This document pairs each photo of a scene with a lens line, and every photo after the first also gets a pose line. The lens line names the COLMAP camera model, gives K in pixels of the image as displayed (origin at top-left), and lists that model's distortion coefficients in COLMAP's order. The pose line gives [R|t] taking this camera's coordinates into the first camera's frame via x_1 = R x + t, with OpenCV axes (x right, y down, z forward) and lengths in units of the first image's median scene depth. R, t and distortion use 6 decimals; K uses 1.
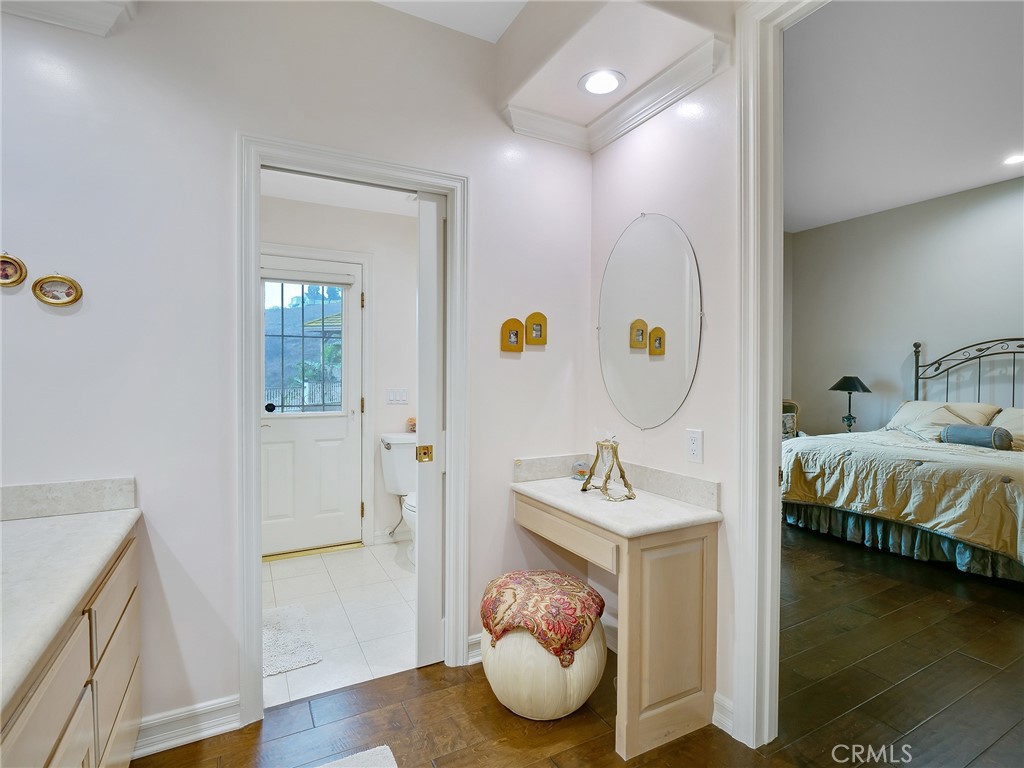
lens RADIAL K [[512.6, 0, 514.0], [0, 512.6, 379.3], [0, 0, 1]] dist [0.000423, -0.000026]
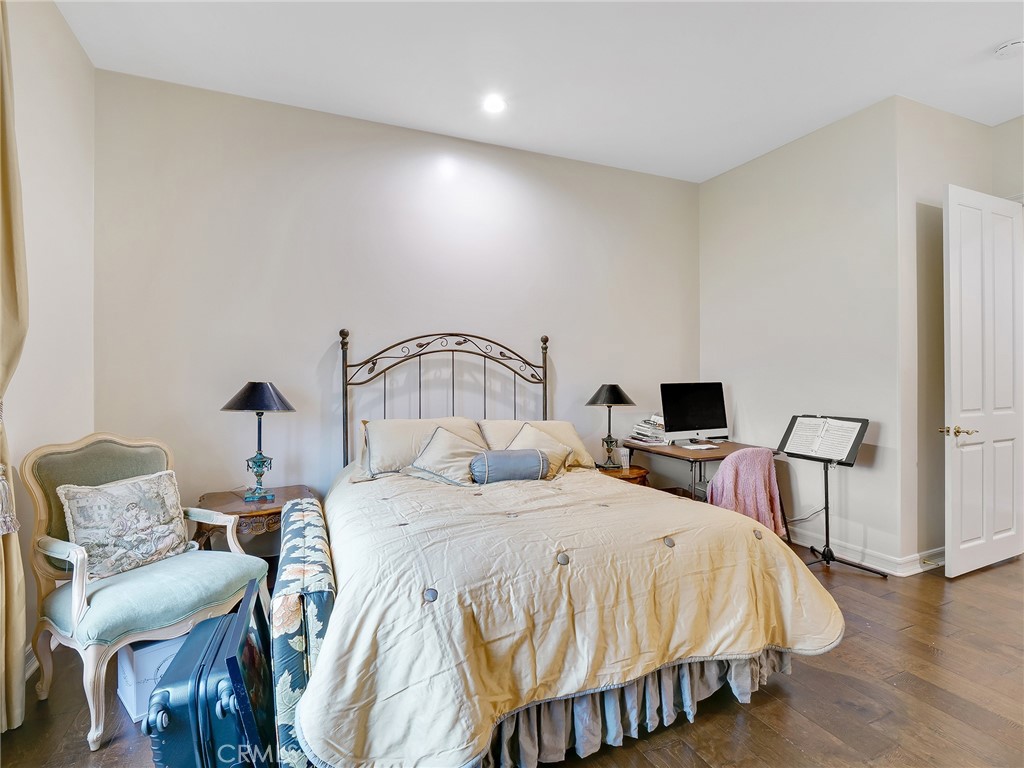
lens RADIAL K [[512.6, 0, 514.0], [0, 512.6, 379.3], [0, 0, 1]] dist [0.000423, -0.000026]
pose [[0.071448, -0.005375, 0.997430, 0.171758], [0.012794, 0.999908, 0.004472, -0.009261], [-0.997362, 0.012442, 0.071511, 0.821931]]
